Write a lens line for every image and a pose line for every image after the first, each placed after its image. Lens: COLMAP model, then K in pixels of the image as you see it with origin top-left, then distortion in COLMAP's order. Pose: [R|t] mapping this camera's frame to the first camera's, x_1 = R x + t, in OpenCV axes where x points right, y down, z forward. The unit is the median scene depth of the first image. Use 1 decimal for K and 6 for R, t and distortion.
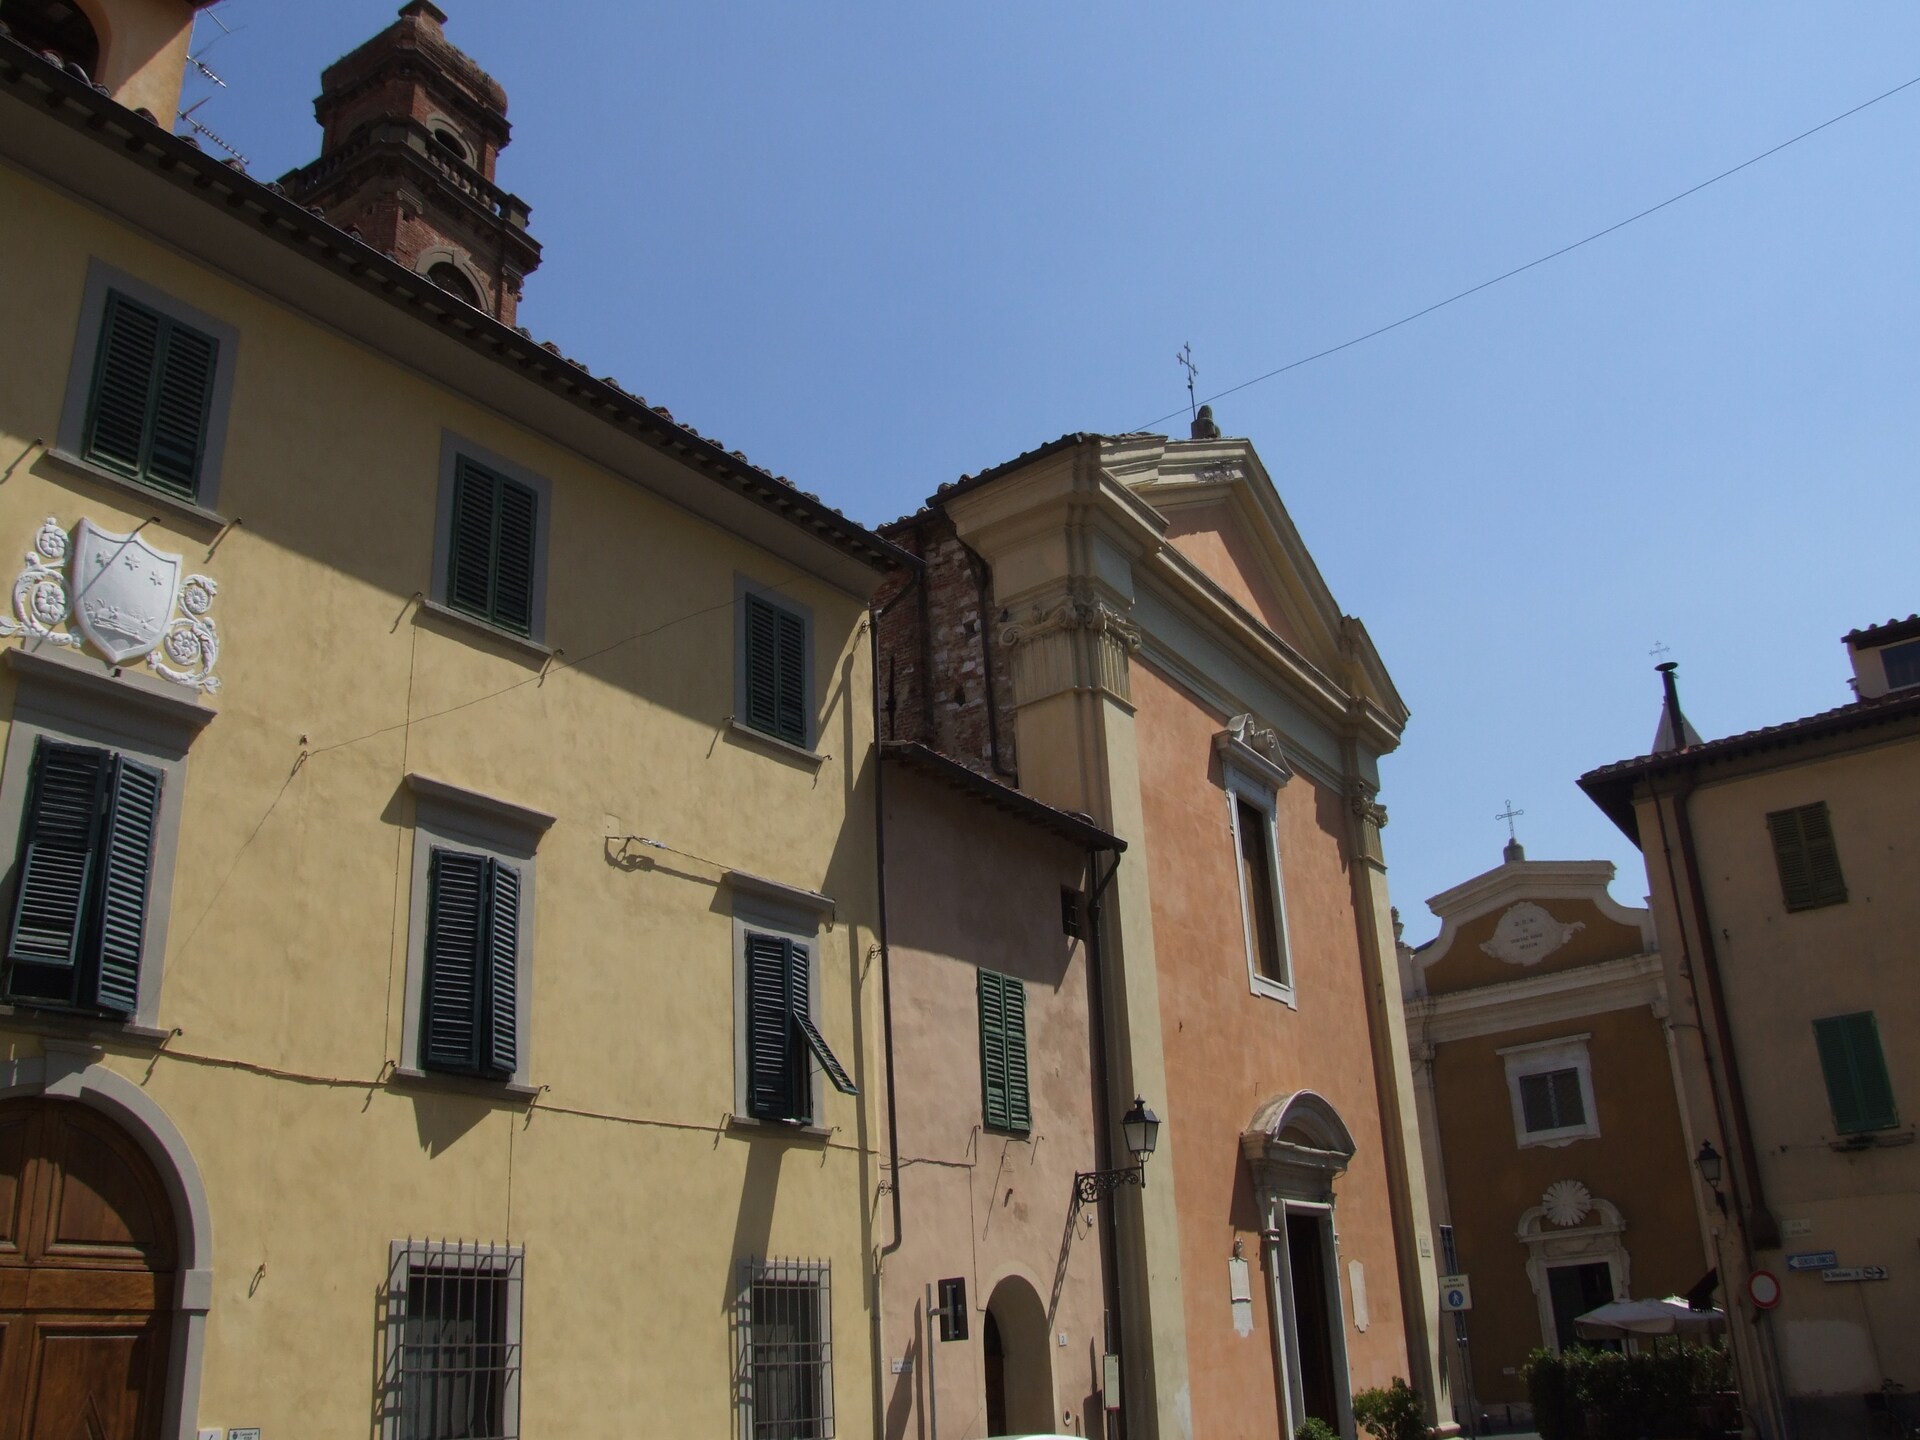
lens RADIAL K [[1583.5, 0, 960.0], [0, 1583.5, 720.0], [0, 0, 1]] dist [-0.126960, 0.148364]
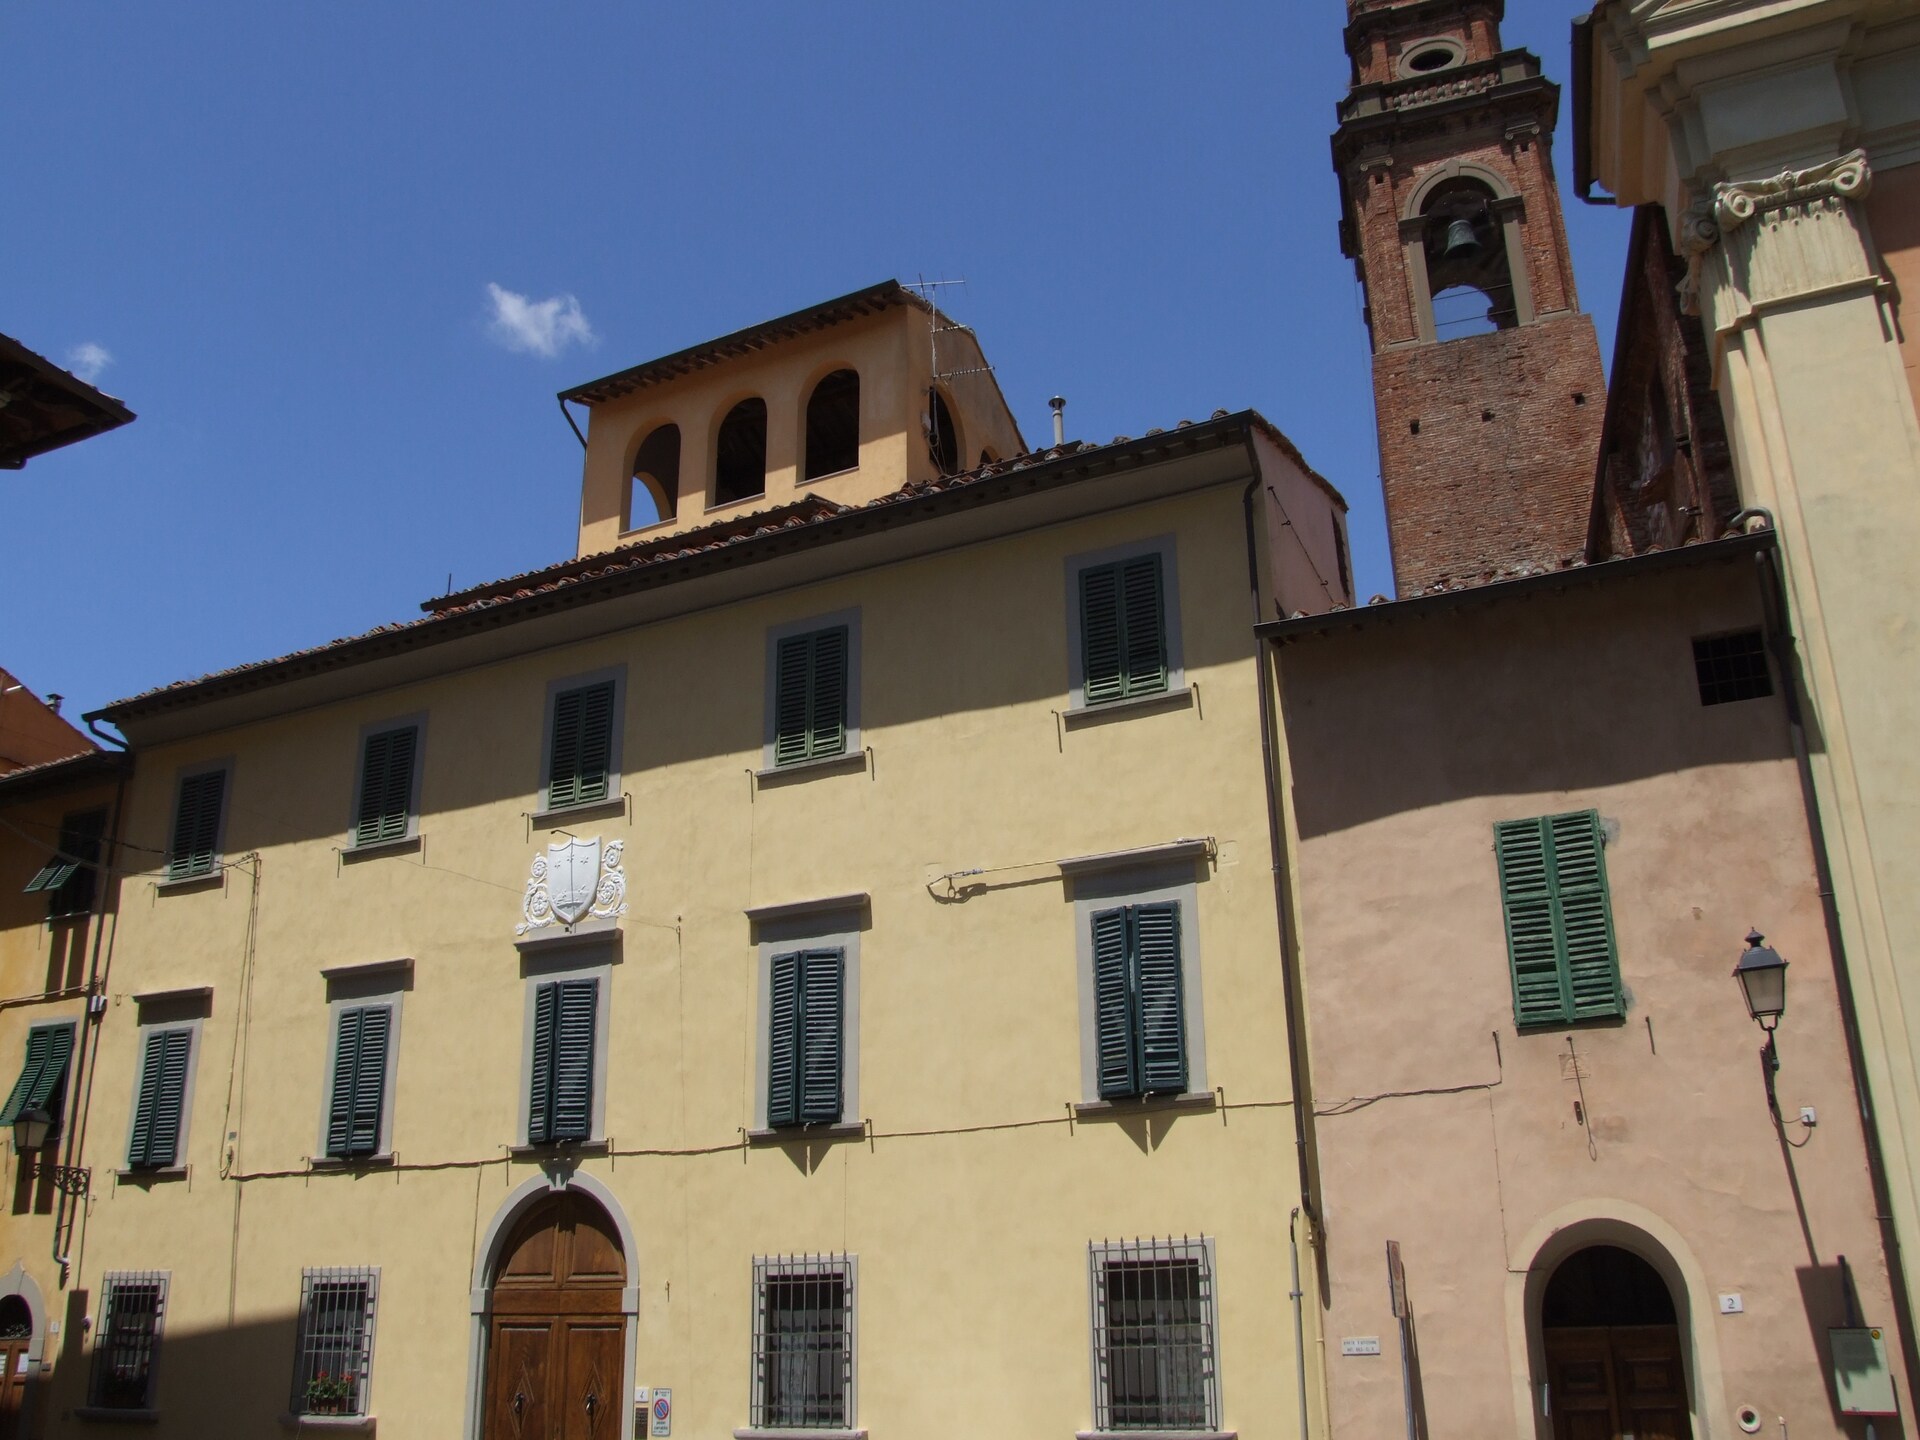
lens RADIAL K [[1712.3, 0, 960.0], [0, 1712.3, 720.0], [0, 0, 1]] dist [-0.093171, -0.002871]
pose [[0.176503, -0.333991, -0.925903, 0.999610], [0.375574, 0.892355, -0.250295, 0.299347], [0.909830, -0.303567, 0.282942, 0.750450]]
